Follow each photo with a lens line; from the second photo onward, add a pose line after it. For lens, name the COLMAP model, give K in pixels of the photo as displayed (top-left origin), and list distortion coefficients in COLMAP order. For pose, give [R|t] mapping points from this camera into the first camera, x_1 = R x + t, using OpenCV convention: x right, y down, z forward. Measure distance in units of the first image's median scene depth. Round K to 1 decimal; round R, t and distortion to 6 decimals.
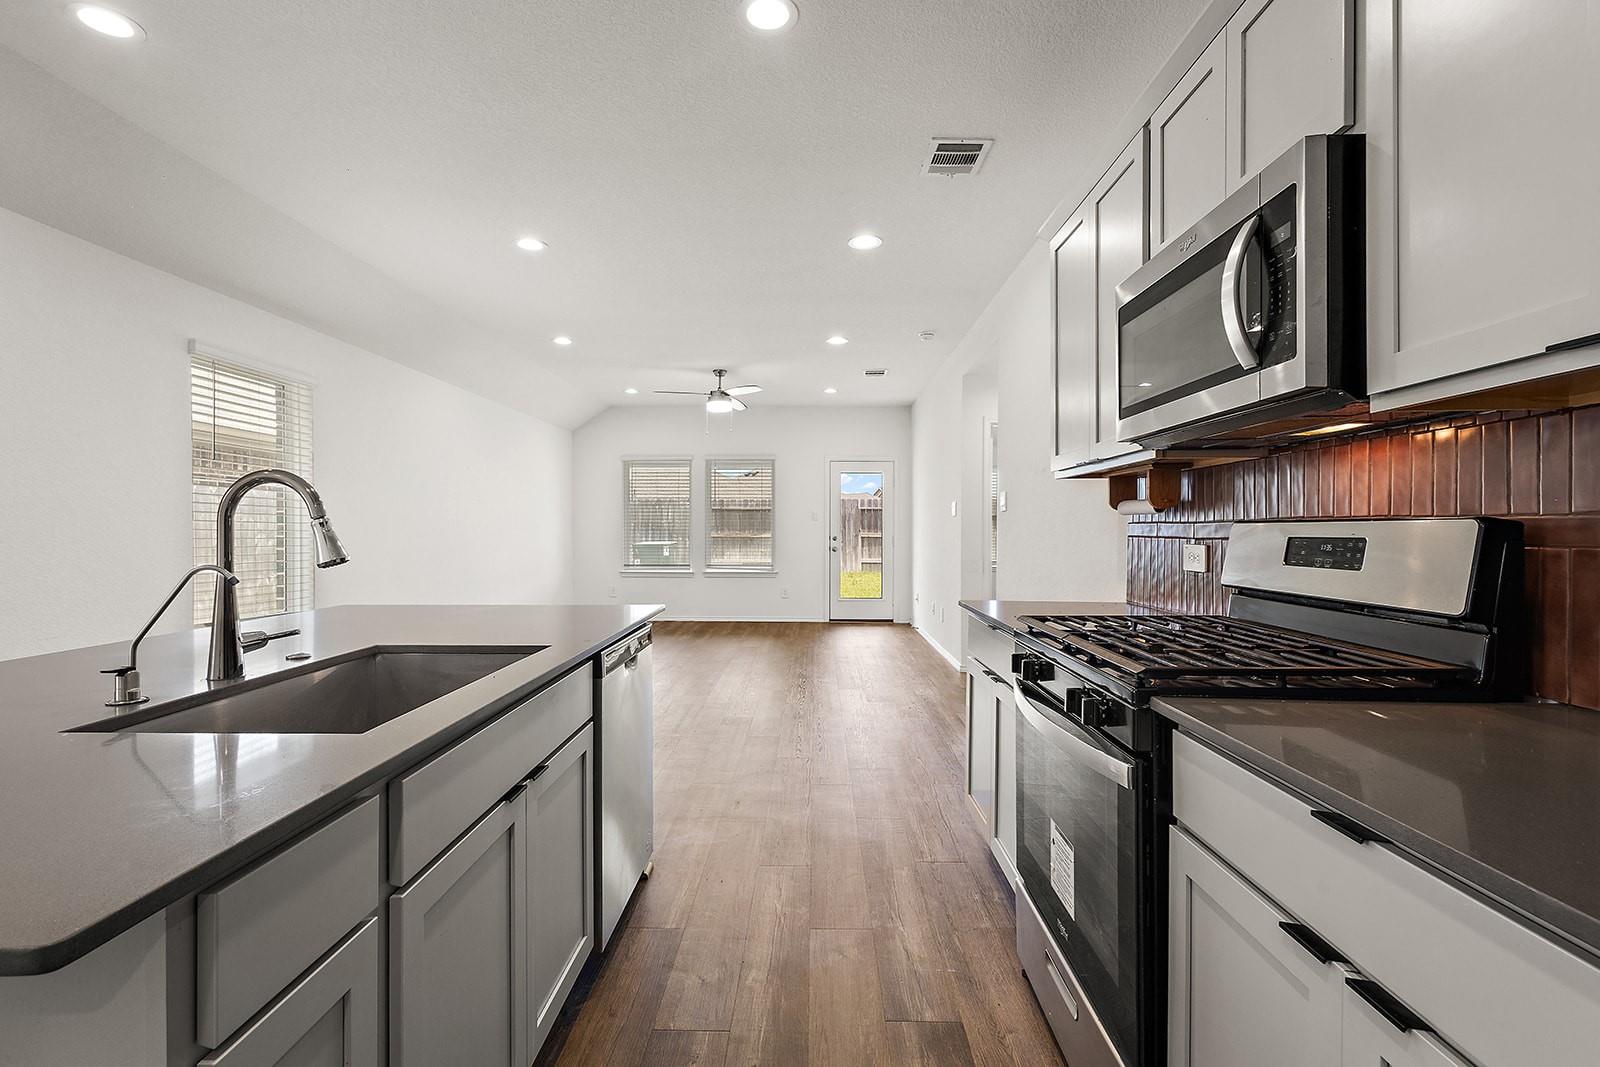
lens RADIAL K [[741.1, 0, 796.0], [0, 741.1, 533.4], [0, 0, 1]] dist [0.002599, 0.000113]
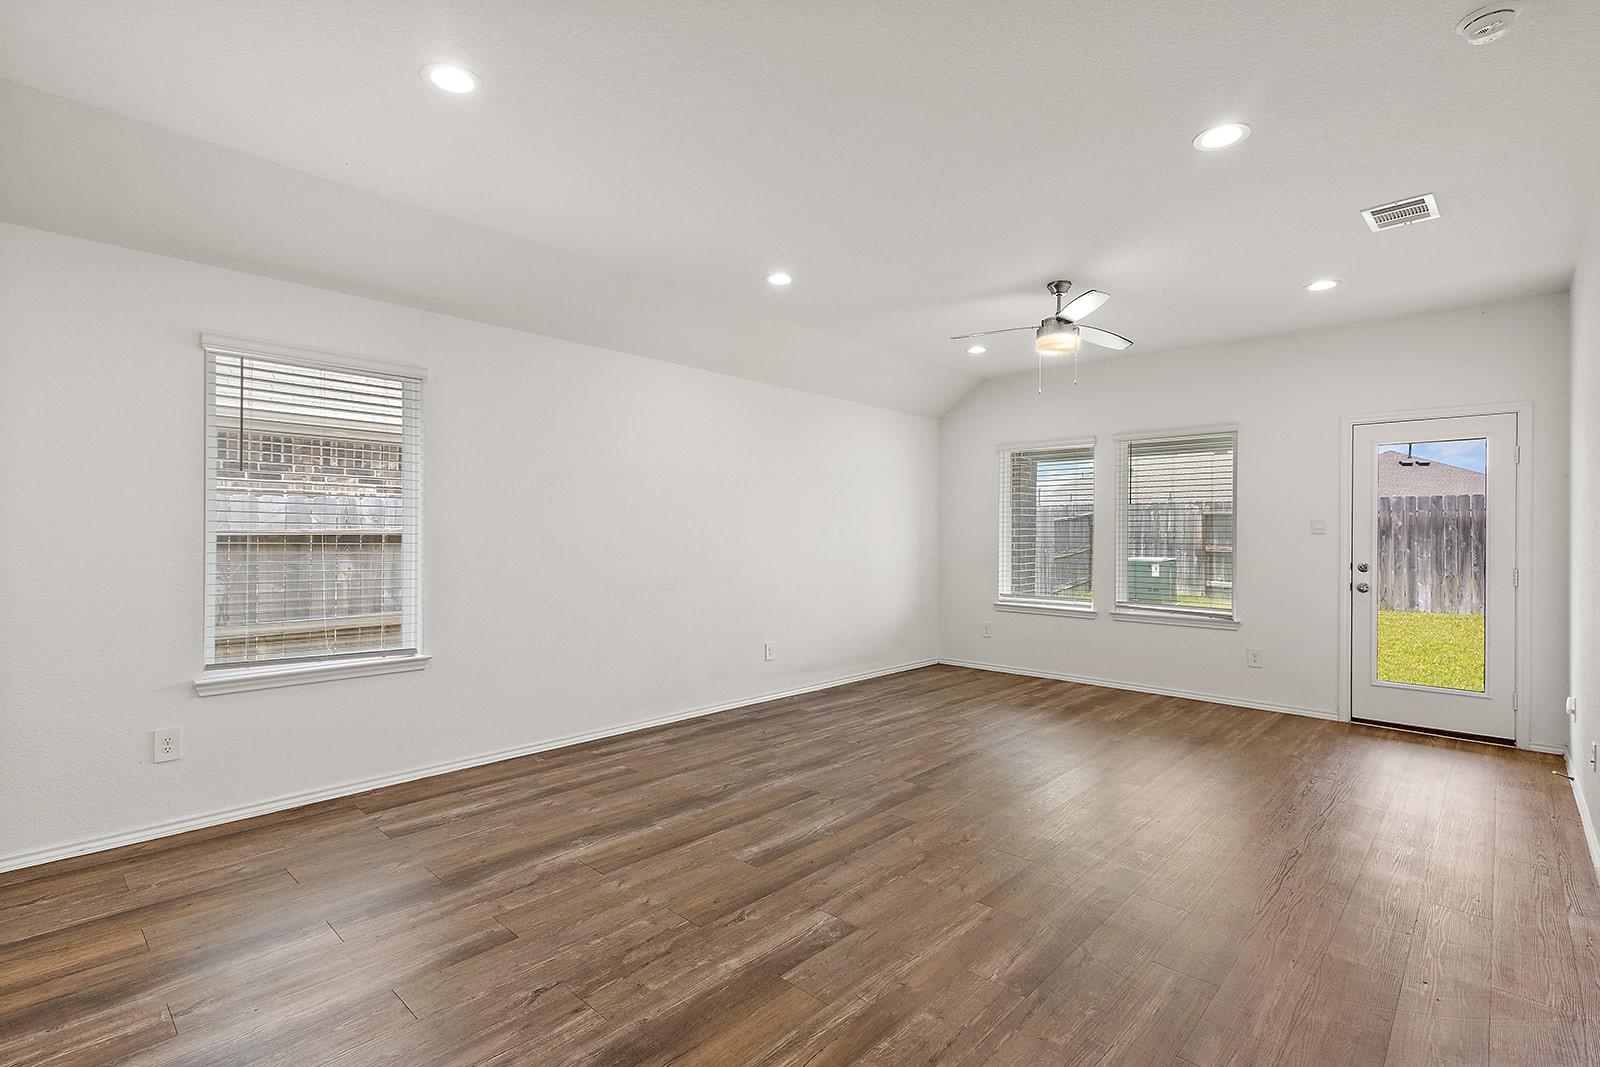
lens RADIAL K [[750.0, 0, 800.0], [0, 750.0, 533.5], [0, 0, 1]] dist [0.011831, -0.000009]
pose [[0.751229, 0.000347, -0.660042, 0.137210], [-0.006388, 0.999957, -0.006744, -0.014831], [0.660011, 0.009283, 0.751199, 0.414050]]
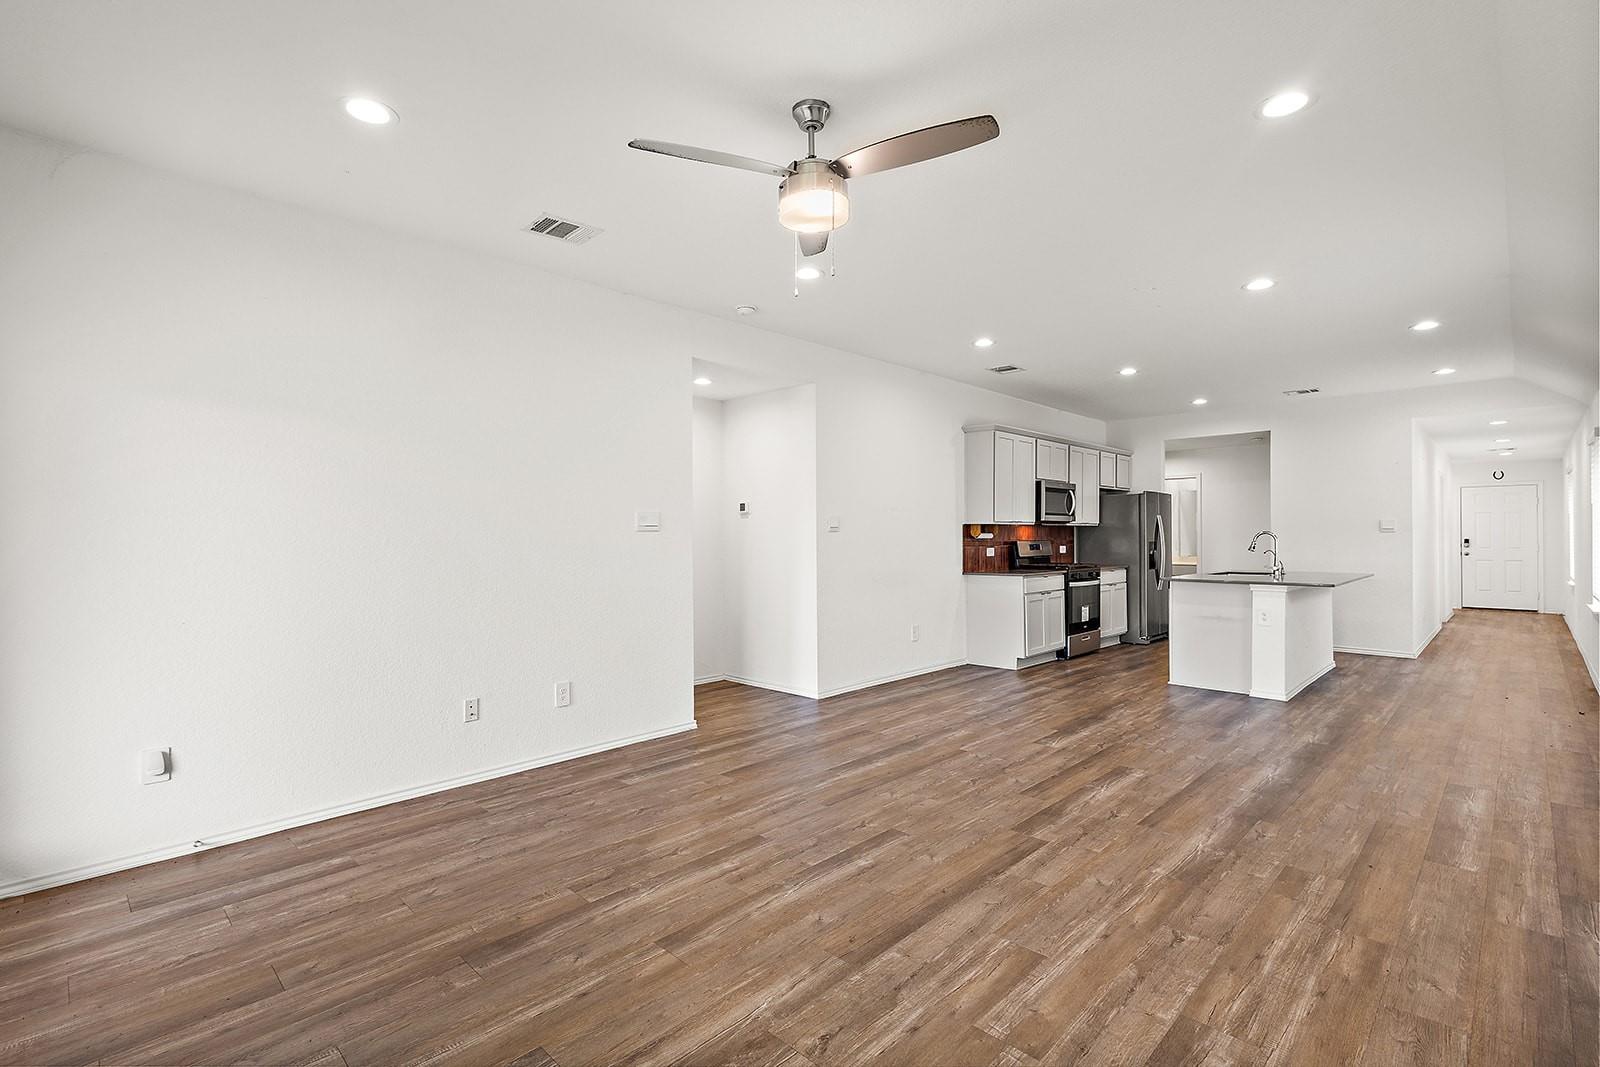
lens RADIAL K [[730.2, 0, 796.4], [0, 730.2, 538.6], [0, 0, 1]] dist [0.002815, 0.000121]
pose [[-0.729895, -0.002348, 0.683555, -0.329150], [0.006029, 0.999933, 0.009873, -0.020181], [-0.683533, 0.011328, -0.729832, 1.248520]]
